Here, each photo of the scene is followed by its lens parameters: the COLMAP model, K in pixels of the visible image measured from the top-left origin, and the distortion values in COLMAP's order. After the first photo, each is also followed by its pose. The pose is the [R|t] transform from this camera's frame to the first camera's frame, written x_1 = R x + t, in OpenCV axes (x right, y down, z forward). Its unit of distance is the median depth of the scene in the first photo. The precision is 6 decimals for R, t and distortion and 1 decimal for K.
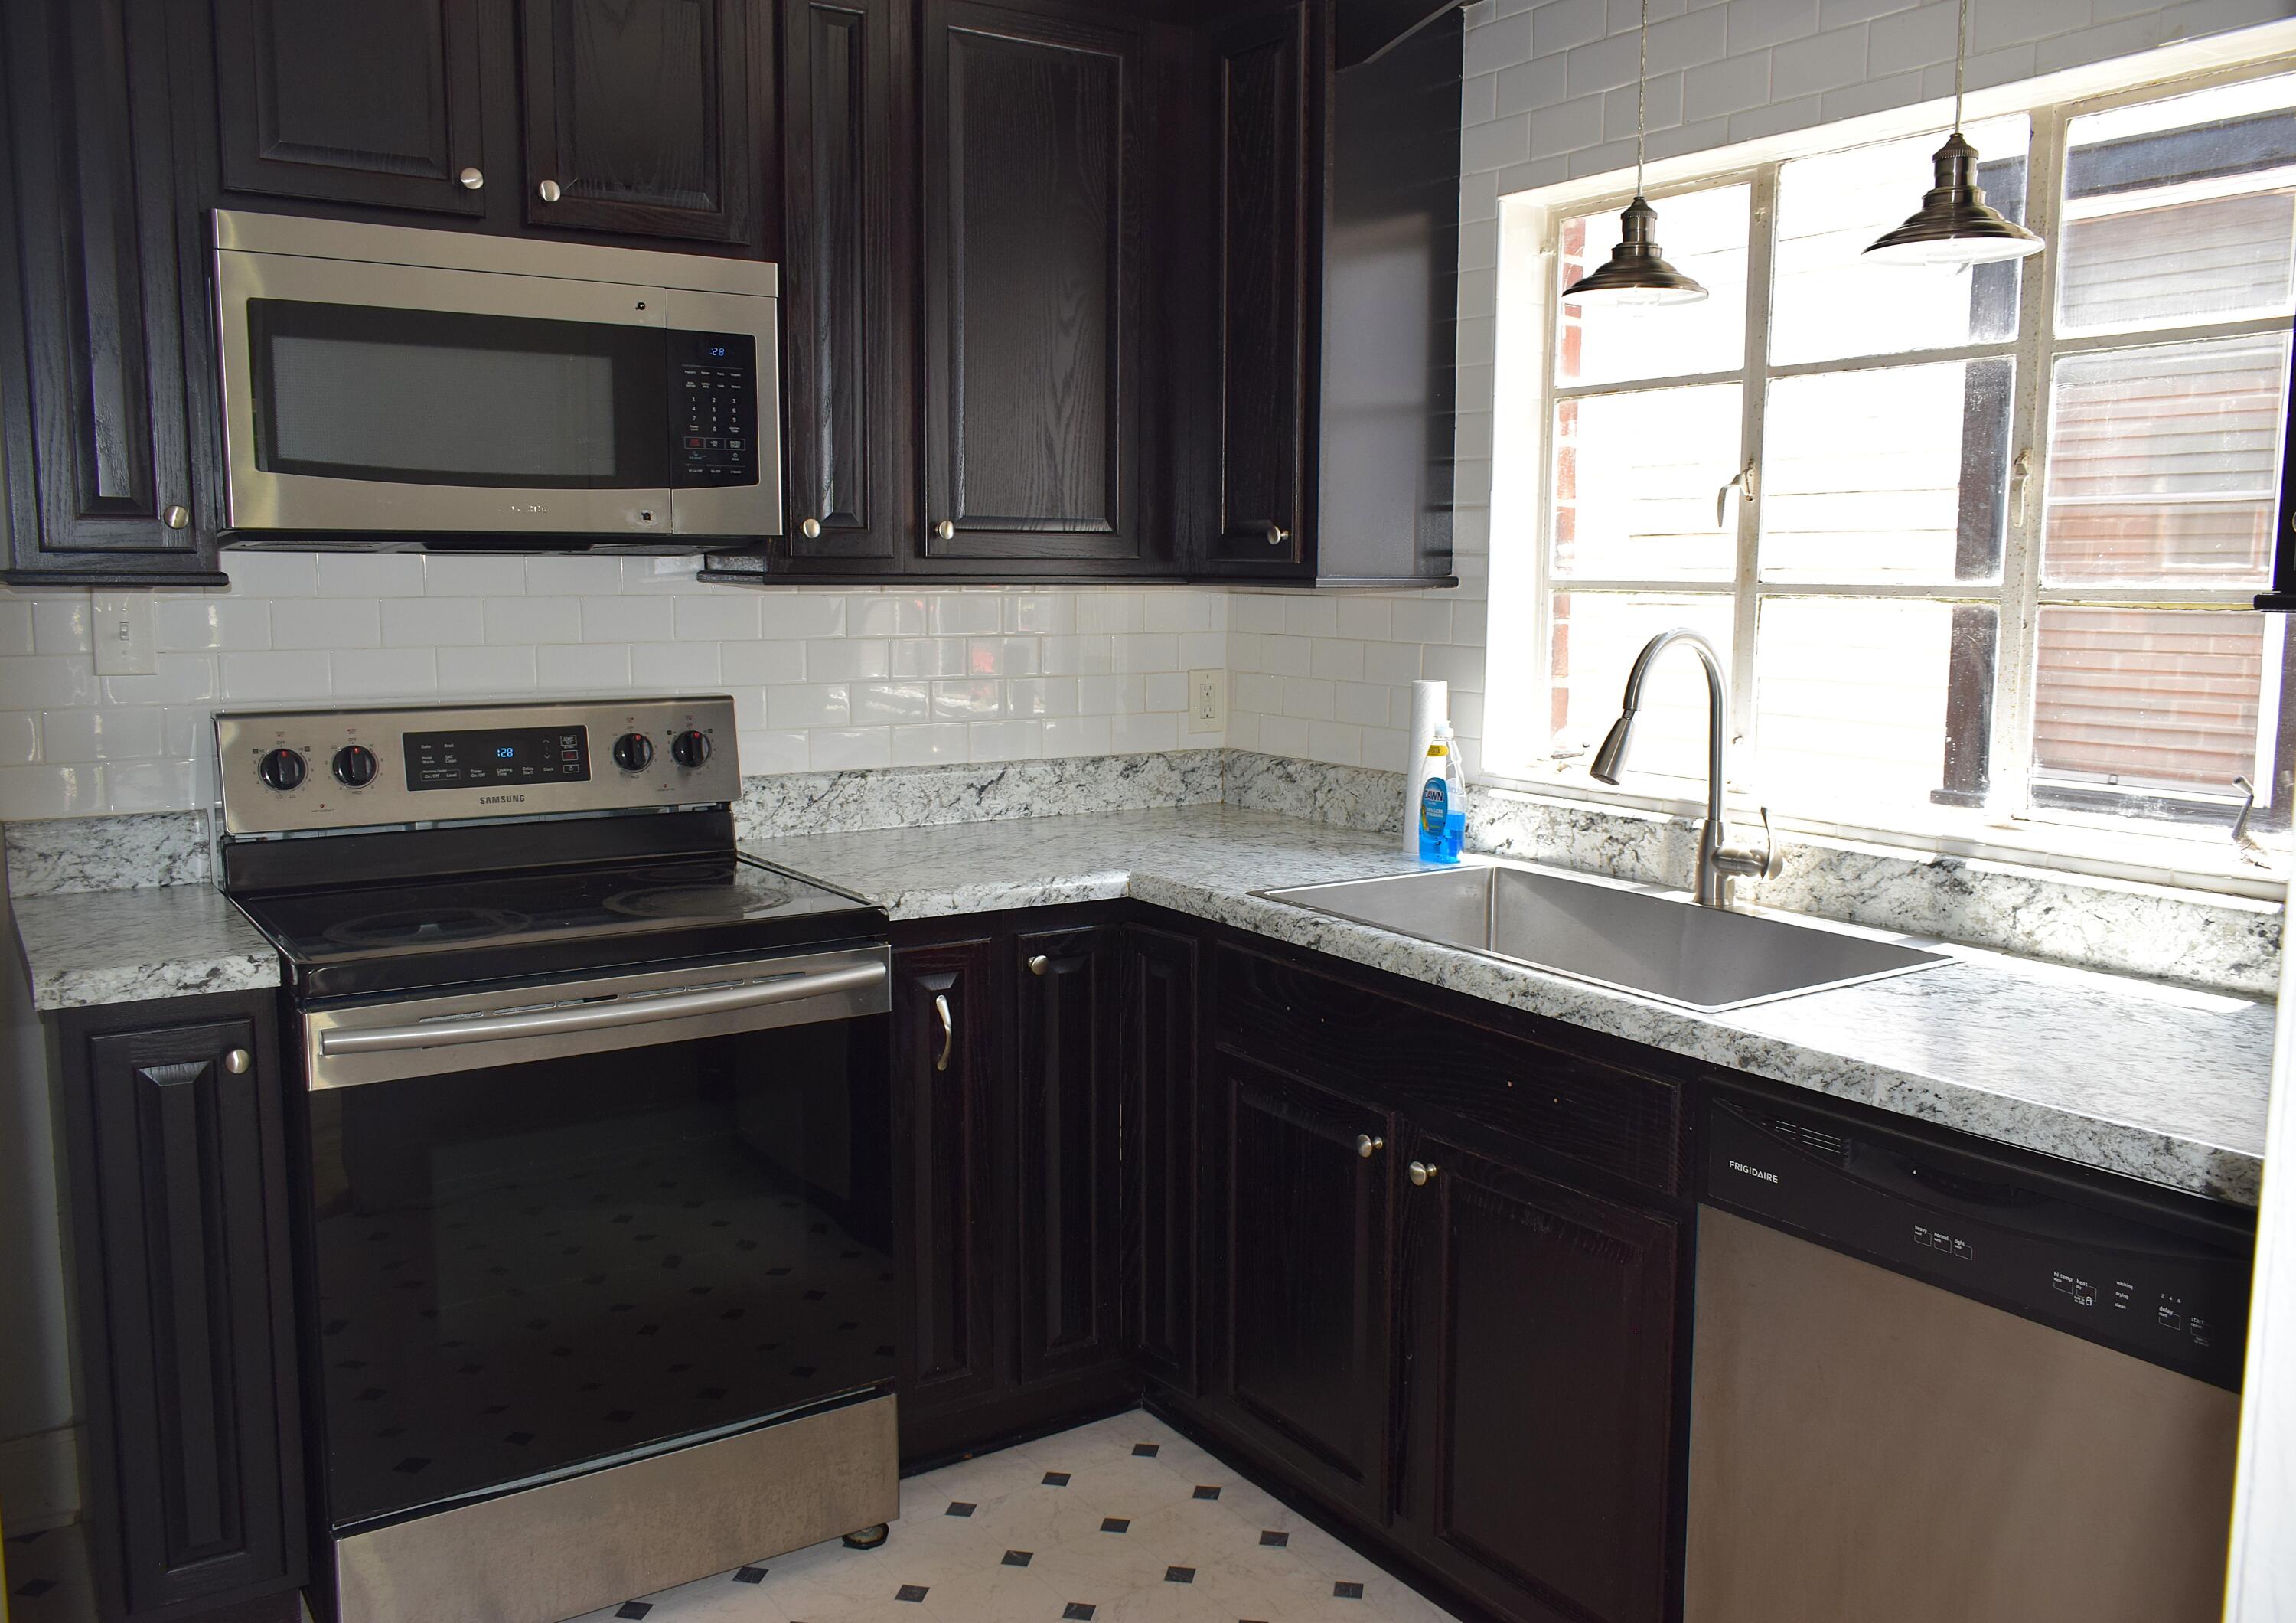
lens RADIAL K [[1806.7, 0, 1143.7], [0, 1806.7, 820.2], [0, 0, 1]] dist [-0.001500, -0.005029]
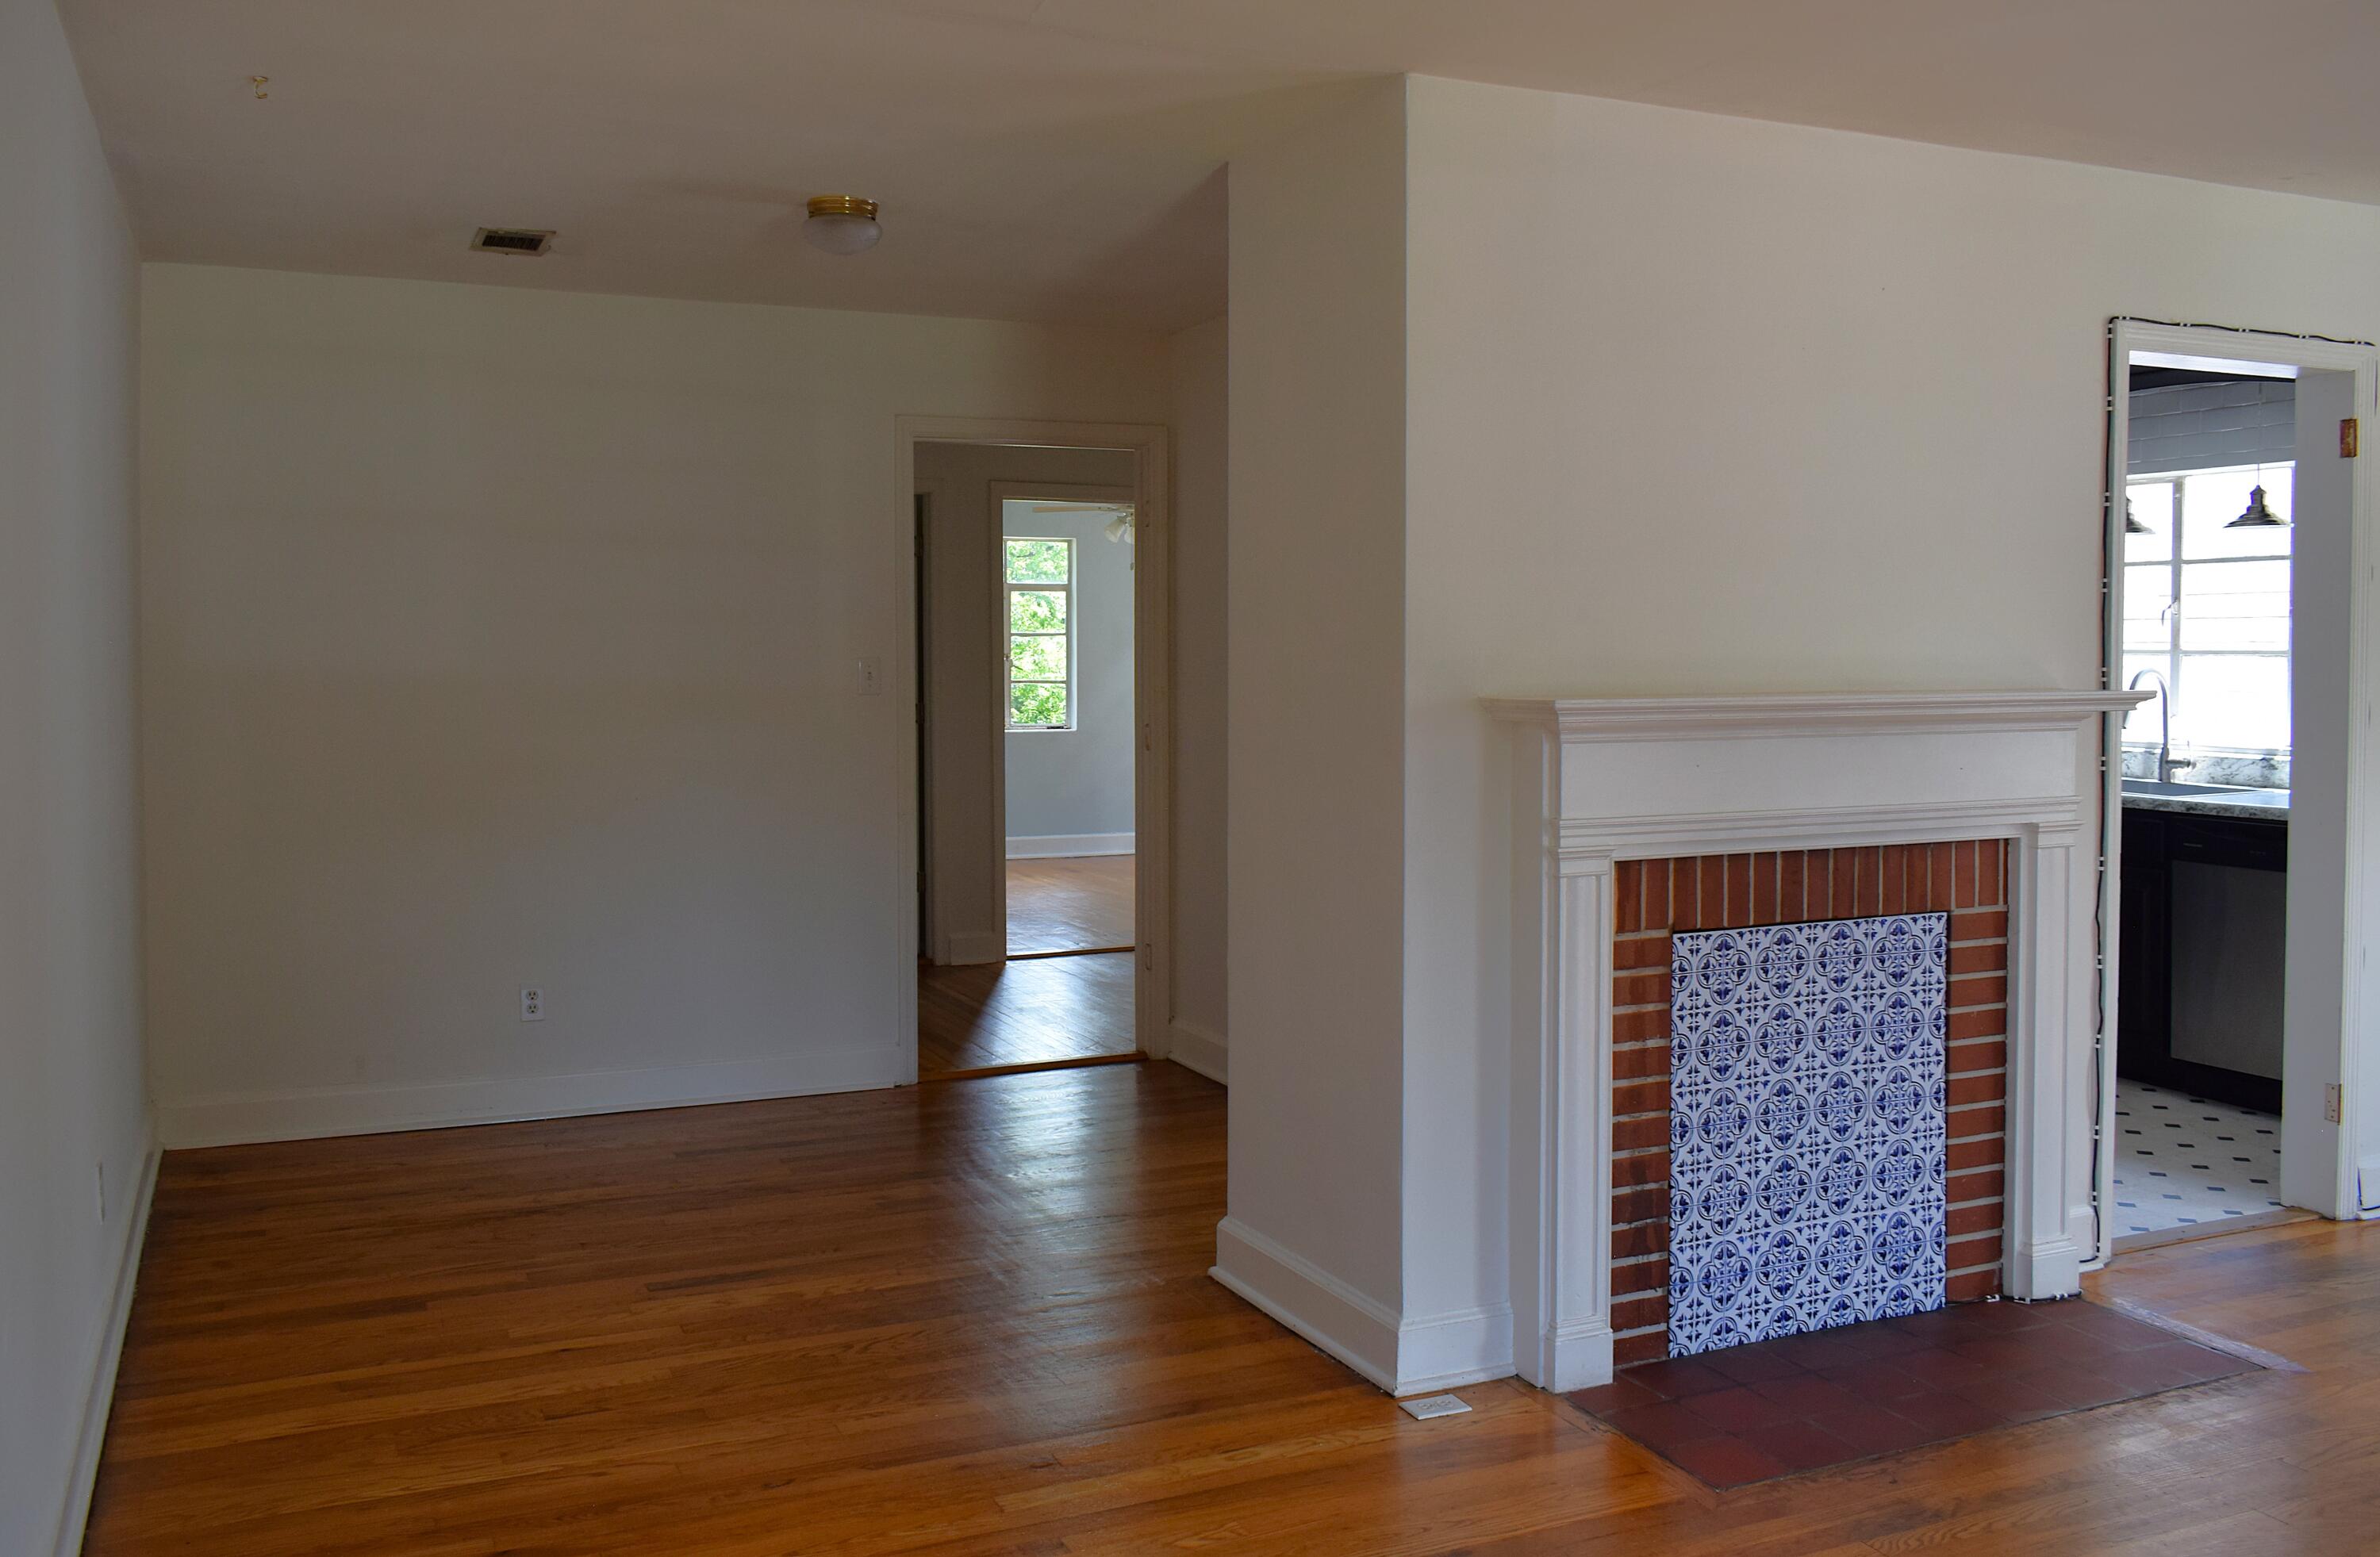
lens RADIAL K [[1849.1, 0, 1170.9], [0, 1849.1, 824.2], [0, 0, 1]] dist [0.001206, 0.008028]
pose [[0.988440, -0.014524, -0.150917, -0.626155], [0.008168, 0.999057, -0.042650, 0.196352], [0.151394, 0.040924, 0.987626, -1.642319]]
